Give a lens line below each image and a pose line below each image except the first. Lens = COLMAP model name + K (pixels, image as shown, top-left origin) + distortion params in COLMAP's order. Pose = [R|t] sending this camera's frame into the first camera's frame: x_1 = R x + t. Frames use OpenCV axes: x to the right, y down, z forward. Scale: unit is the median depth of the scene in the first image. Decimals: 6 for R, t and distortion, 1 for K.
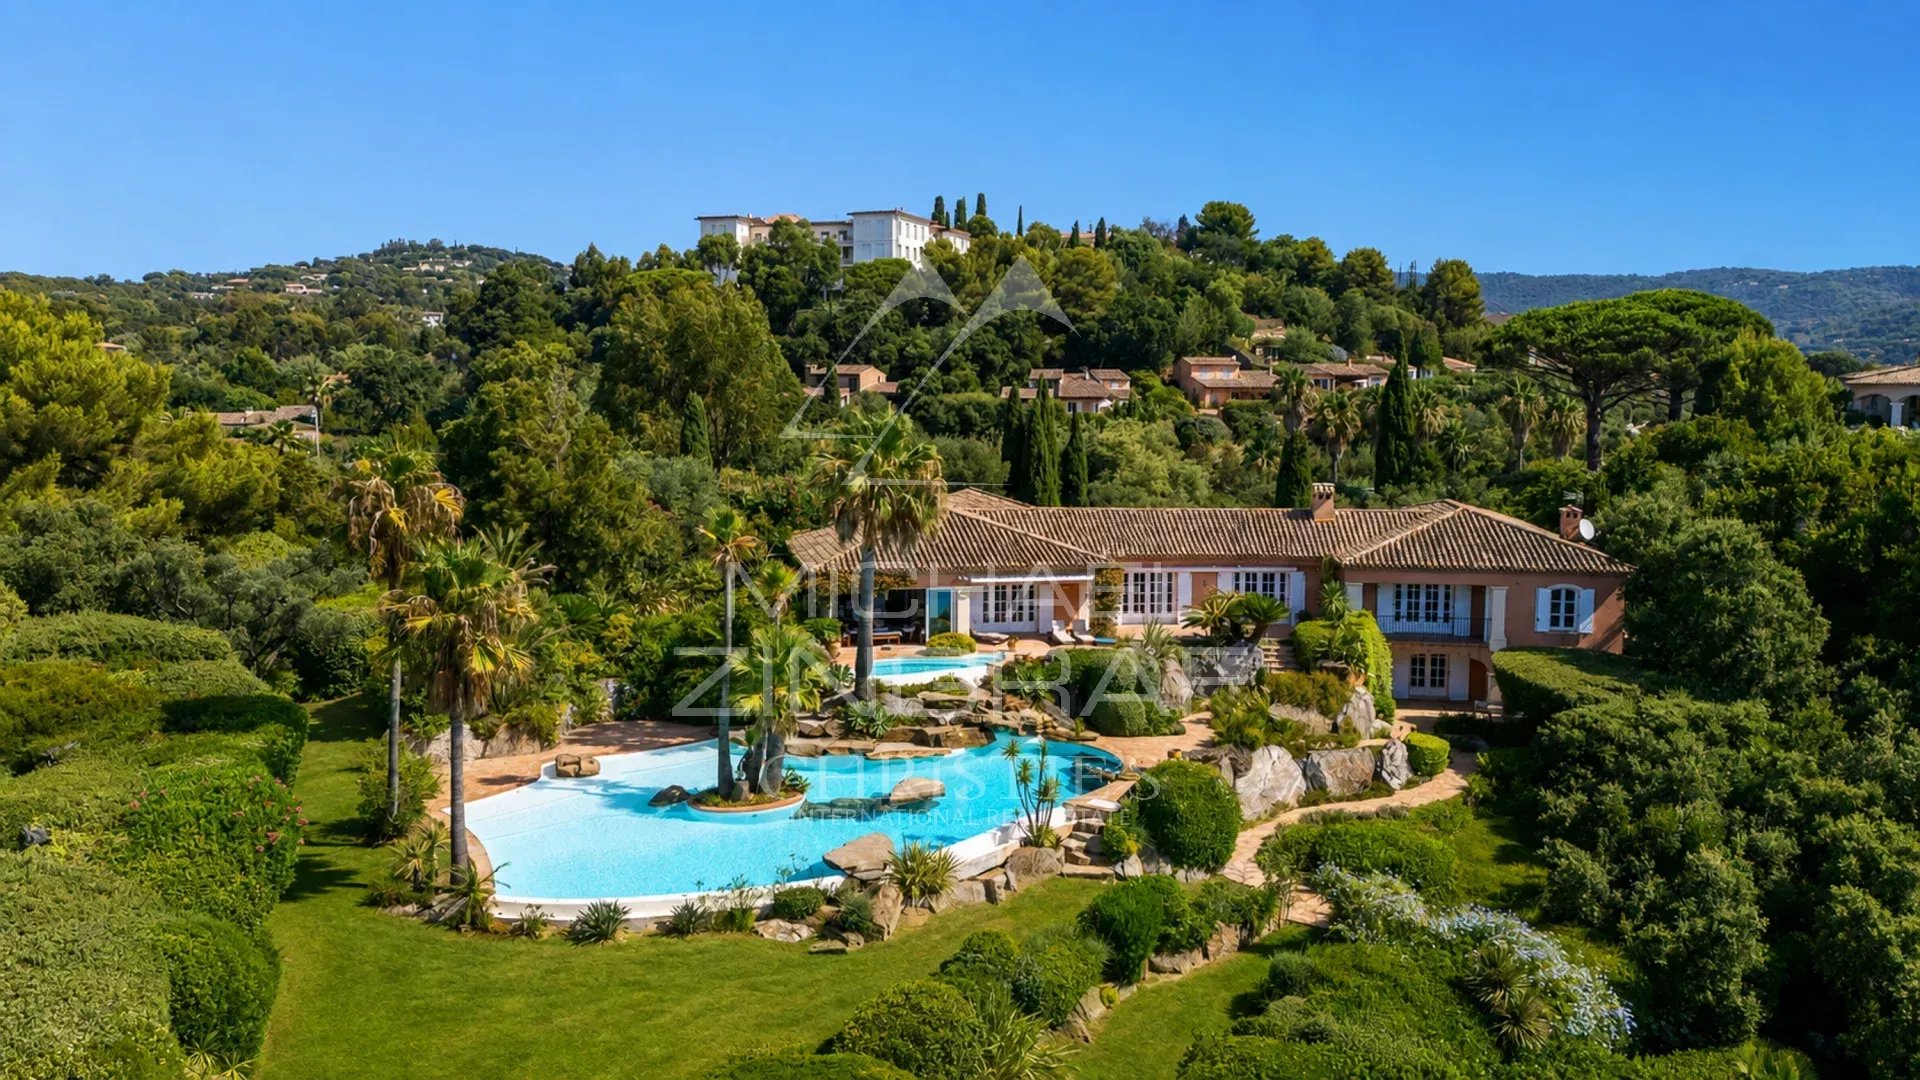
lens RADIAL K [[1364.2, 0, 960.0], [0, 1364.2, 540.0], [0, 0, 1]] dist [0.057875, -0.003134]
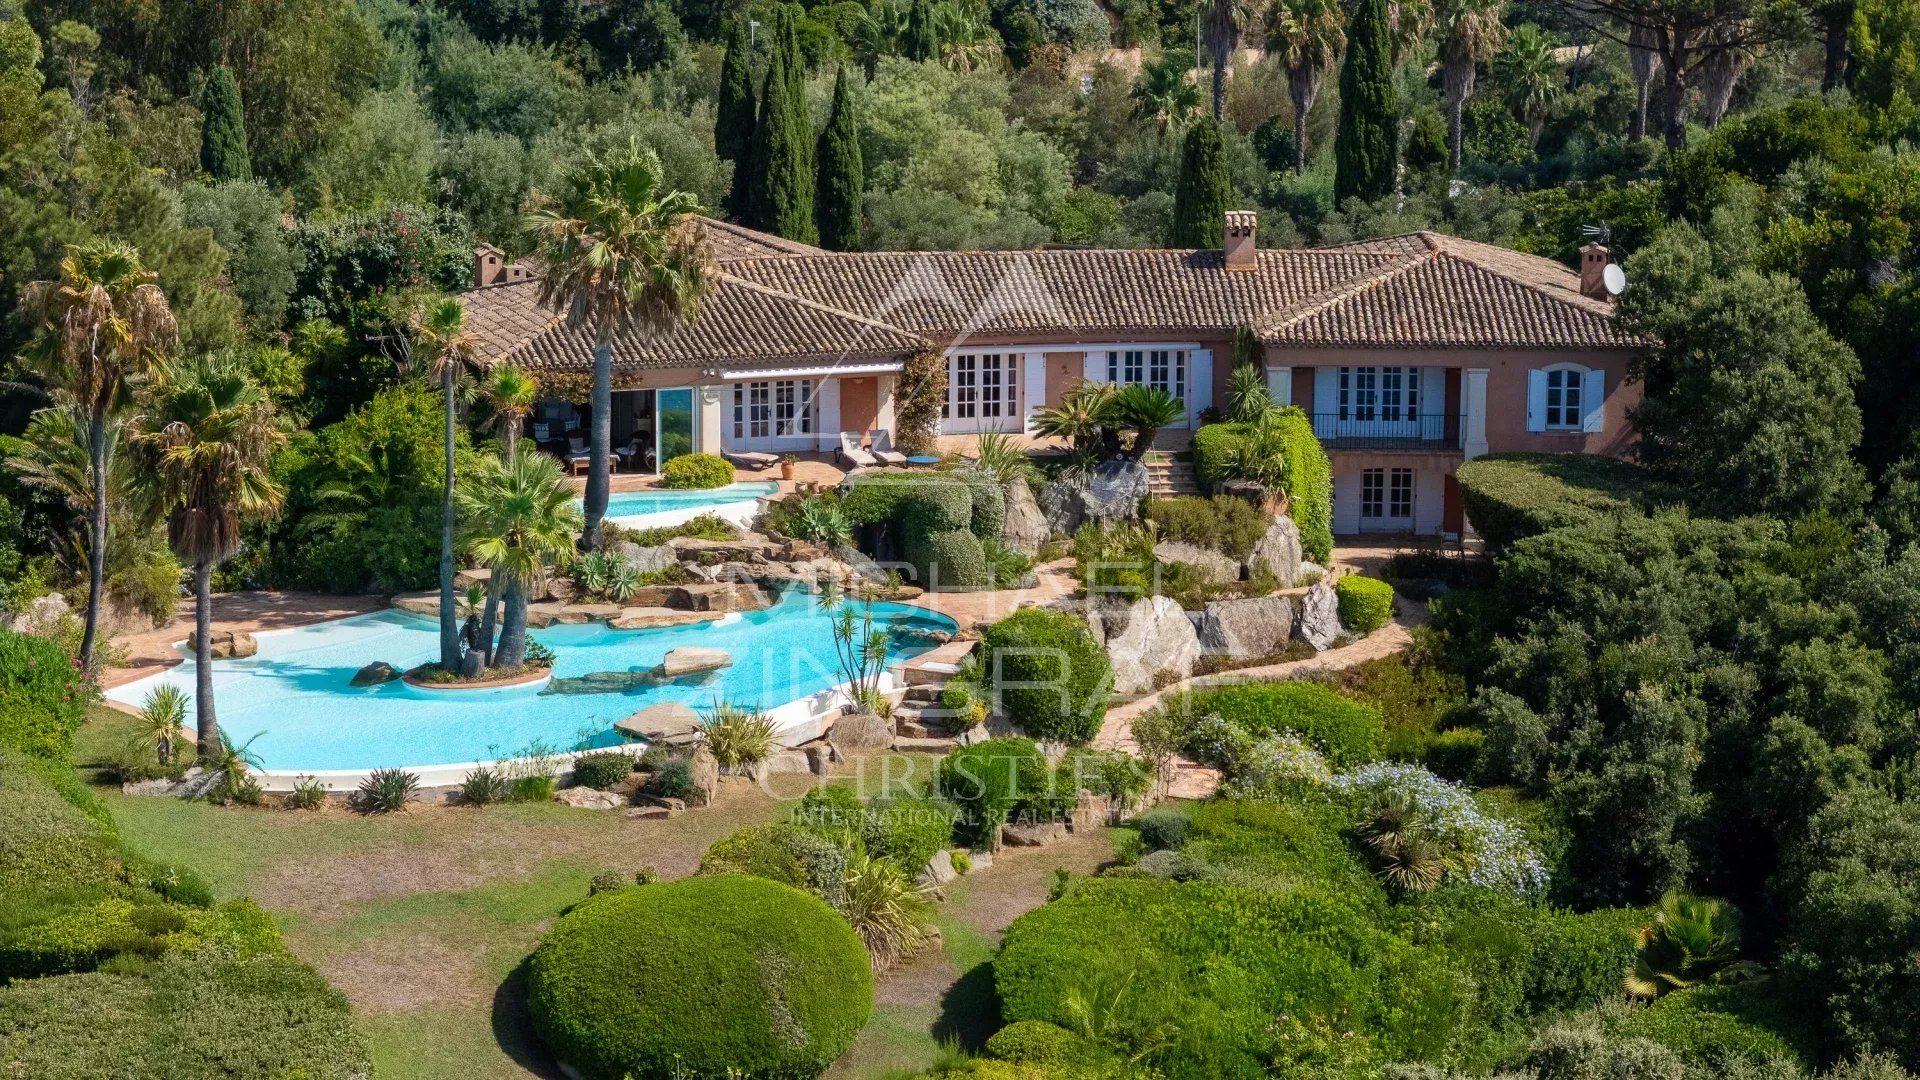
lens RADIAL K [[1344.3, 0, 960.0], [0, 1344.3, 540.0], [0, 0, 1]] dist [-0.012505, -0.004112]
pose [[0.995265, -0.028975, 0.092782, 0.056223], [0.016219, 0.990660, 0.135388, 0.020635], [-0.095838, -0.133242, 0.986439, 0.300424]]
